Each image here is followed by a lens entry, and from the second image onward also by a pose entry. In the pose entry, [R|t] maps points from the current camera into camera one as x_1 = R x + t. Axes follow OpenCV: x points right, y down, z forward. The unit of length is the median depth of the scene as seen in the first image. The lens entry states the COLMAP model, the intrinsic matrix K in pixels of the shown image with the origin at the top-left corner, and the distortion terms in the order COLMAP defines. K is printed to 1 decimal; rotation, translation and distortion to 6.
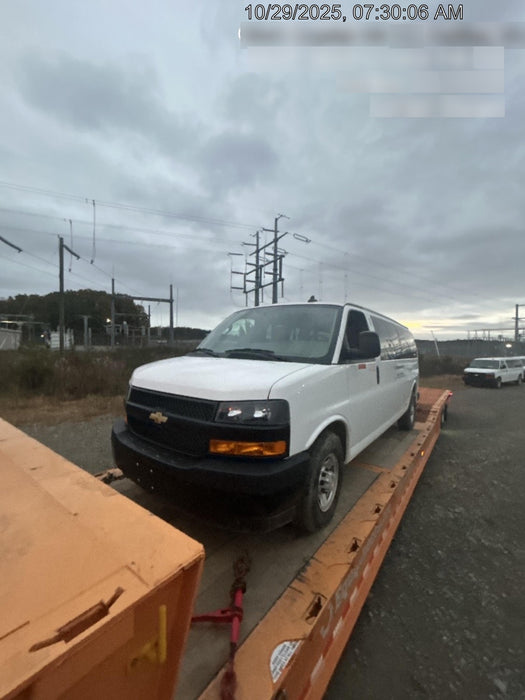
lens RADIAL K [[284.4, 0, 262.5], [0, 284.4, 350.0], [0, 0, 1]] dist [0.000497, -0.000036]
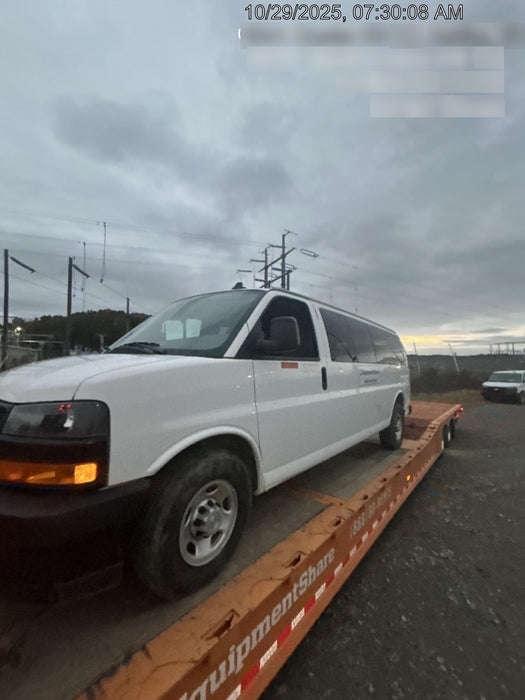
lens RADIAL K [[284.4, 0, 262.5], [0, 284.4, 350.0], [0, 0, 1]] dist [0.000497, -0.000036]
pose [[0.998465, -0.011478, -0.054188, 0.046706], [0.008223, 0.998169, -0.059931, 0.009084], [0.054777, 0.059393, 0.996731, 0.031324]]
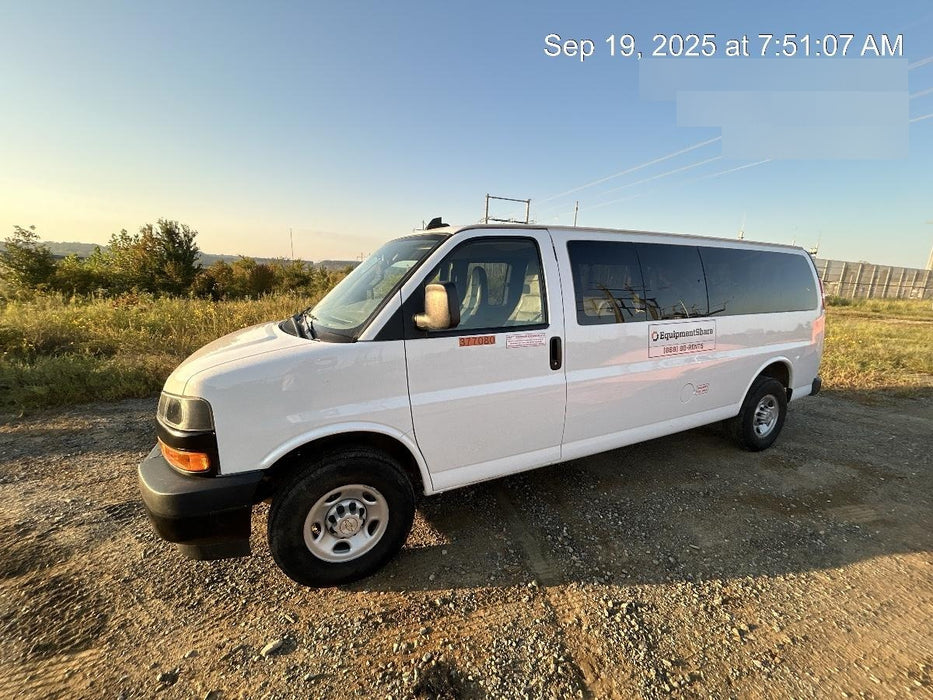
lens RADIAL K [[379.0, 0, 466.5], [0, 379.0, 350.0], [0, 0, 1]] dist [0.000497, -0.000036]
pose [[0.876918, 0.053619, -0.477639, 0.102287], [0.029560, 0.985860, 0.164942, -0.007517], [0.479729, -0.158760, 0.862934, 0.048440]]
